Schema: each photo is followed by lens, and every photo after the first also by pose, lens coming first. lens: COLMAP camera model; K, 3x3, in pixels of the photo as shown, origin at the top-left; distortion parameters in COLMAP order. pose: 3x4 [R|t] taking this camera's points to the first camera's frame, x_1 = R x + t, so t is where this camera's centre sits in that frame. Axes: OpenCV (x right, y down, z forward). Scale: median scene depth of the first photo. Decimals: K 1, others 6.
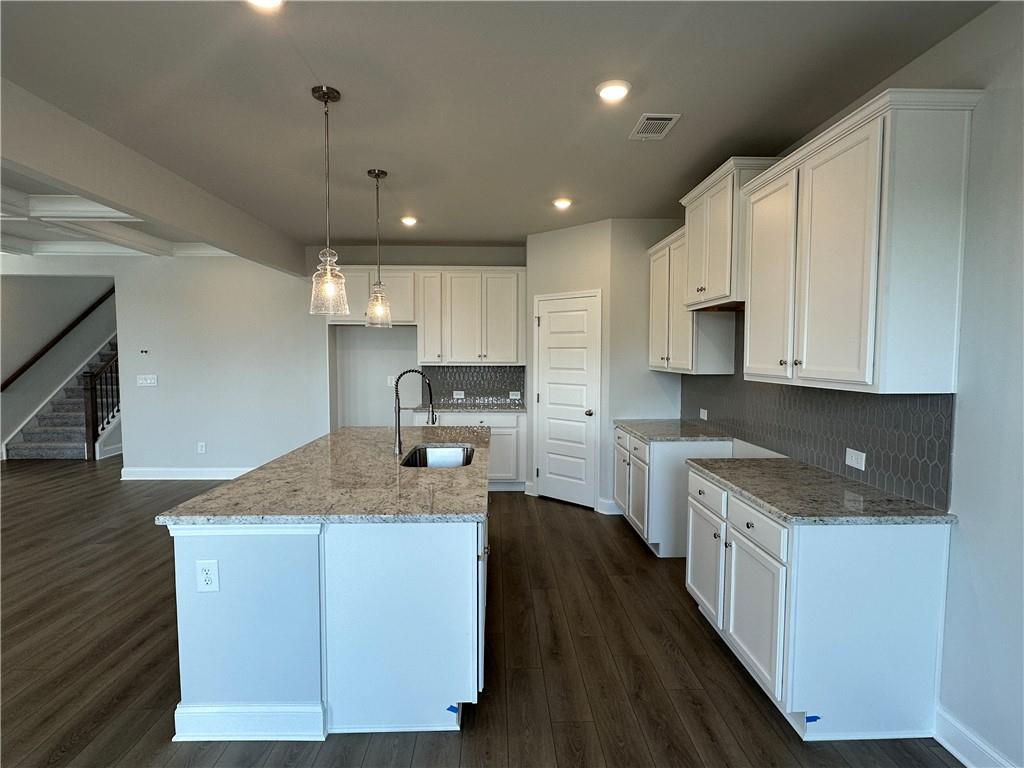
lens RADIAL K [[521.2, 0, 510.6], [0, 521.2, 384.5], [0, 0, 1]] dist [-0.001587, -0.000296]
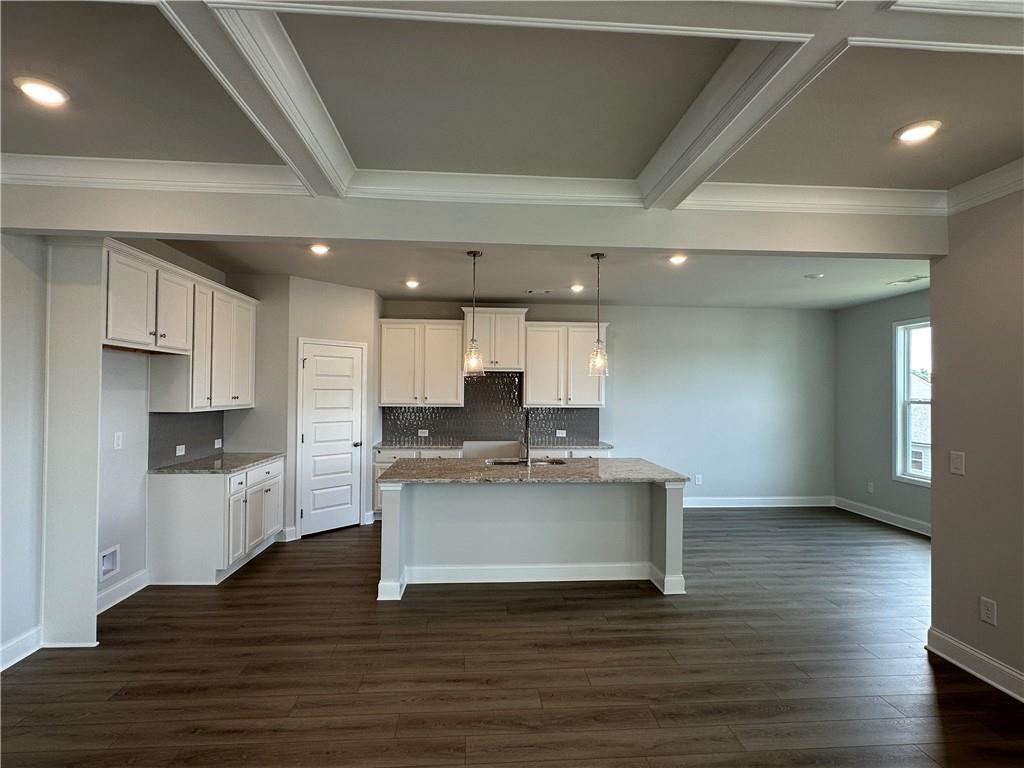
lens RADIAL K [[521.2, 0, 509.4], [0, 521.2, 385.6], [0, 0, 1]] dist [-0.001587, -0.000296]
pose [[-0.041318, 0.009752, 0.999098, -1.042542], [0.051920, 0.998622, -0.007601, -0.051639], [-0.997796, 0.051560, -0.041768, 0.683307]]
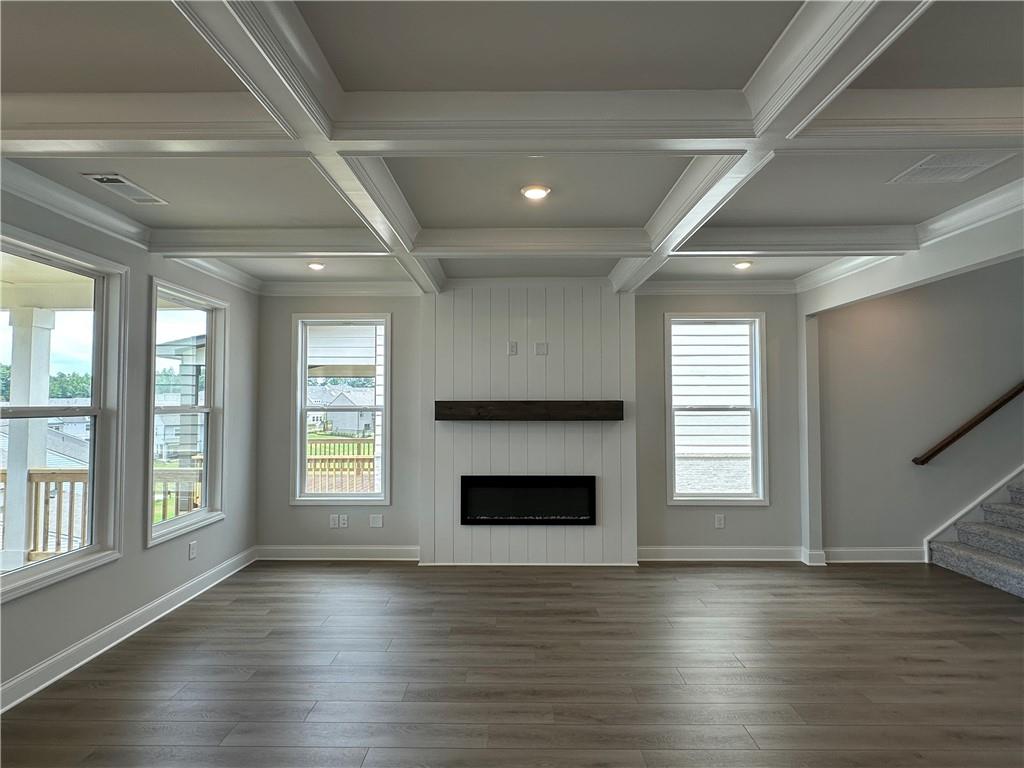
lens RADIAL K [[521.2, 0, 512.6], [0, 521.2, 386.0], [0, 0, 1]] dist [-0.001587, -0.000296]
pose [[-0.042388, -0.037585, -0.998394, -0.353129], [-0.059414, 0.997618, -0.035034, -0.046198], [0.997333, 0.057834, -0.044520, 0.661800]]
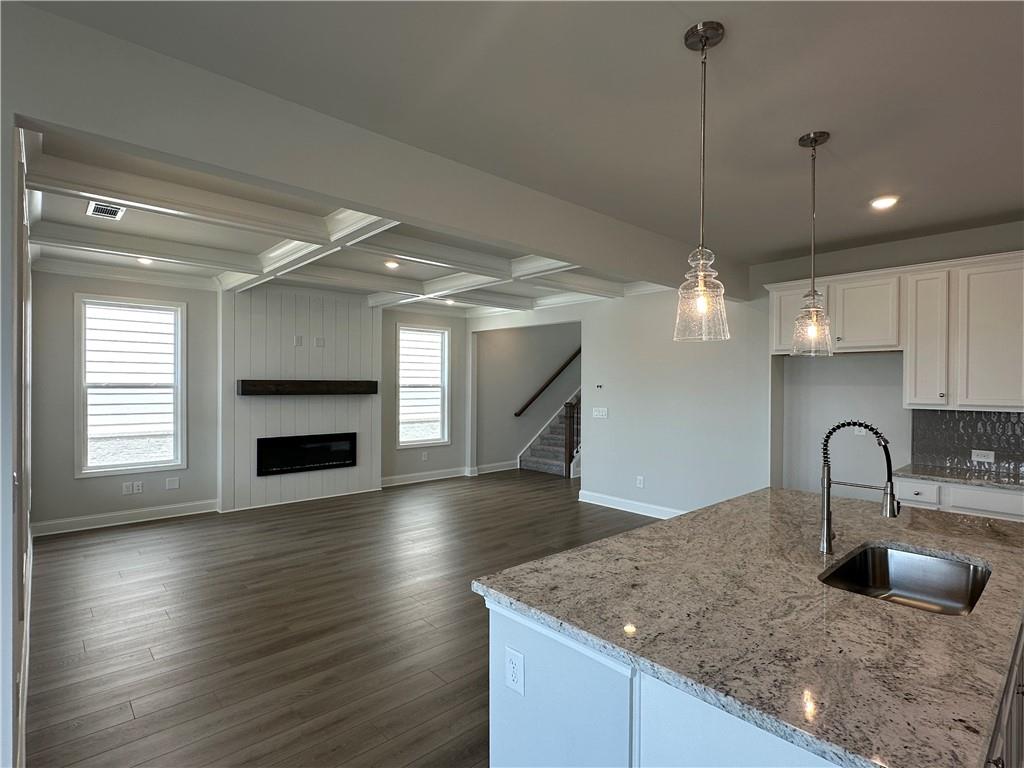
lens RADIAL K [[521.2, 0, 511.6], [0, 521.2, 385.8], [0, 0, 1]] dist [-0.001587, -0.000296]
pose [[0.650946, 0.004571, -0.759110, 0.010252], [-0.050083, 0.998062, -0.036936, -0.017058], [0.757470, 0.062062, 0.649914, 0.174982]]
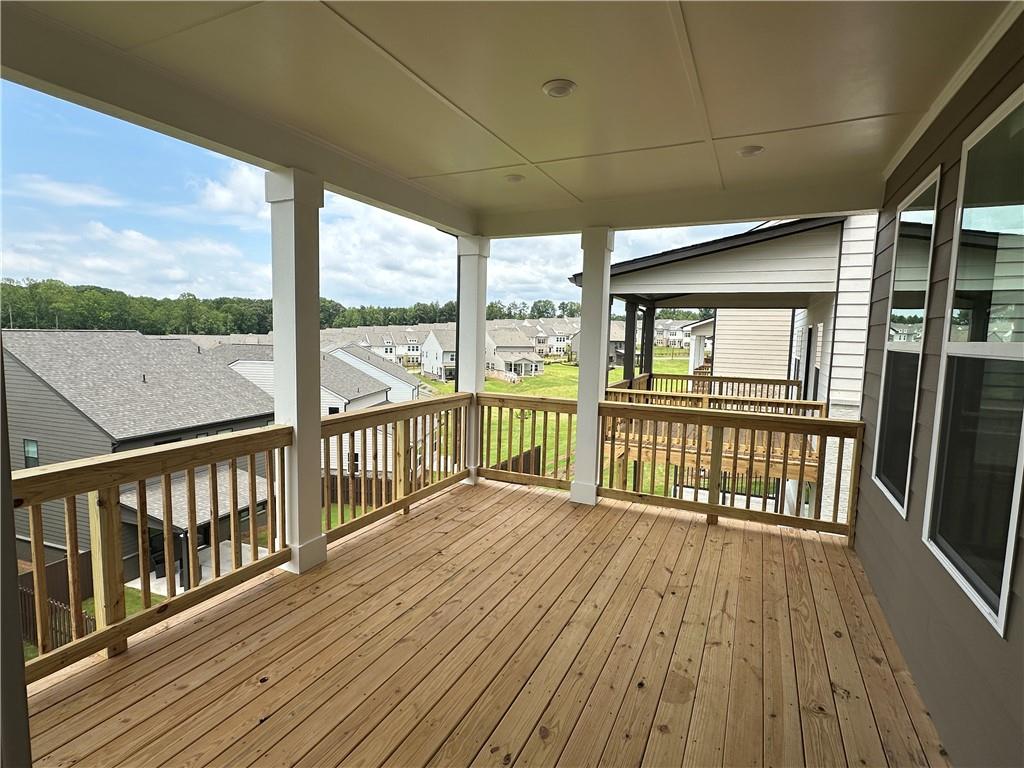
lens RADIAL K [[521.2, 0, 508.7], [0, 521.2, 385.2], [0, 0, 1]] dist [-0.001587, -0.000296]
pose [[-0.455255, 0.072836, -0.887377, -0.402501], [-0.077072, 0.989684, 0.120774, -0.000372], [0.887019, 0.123375, -0.444945, -0.024034]]
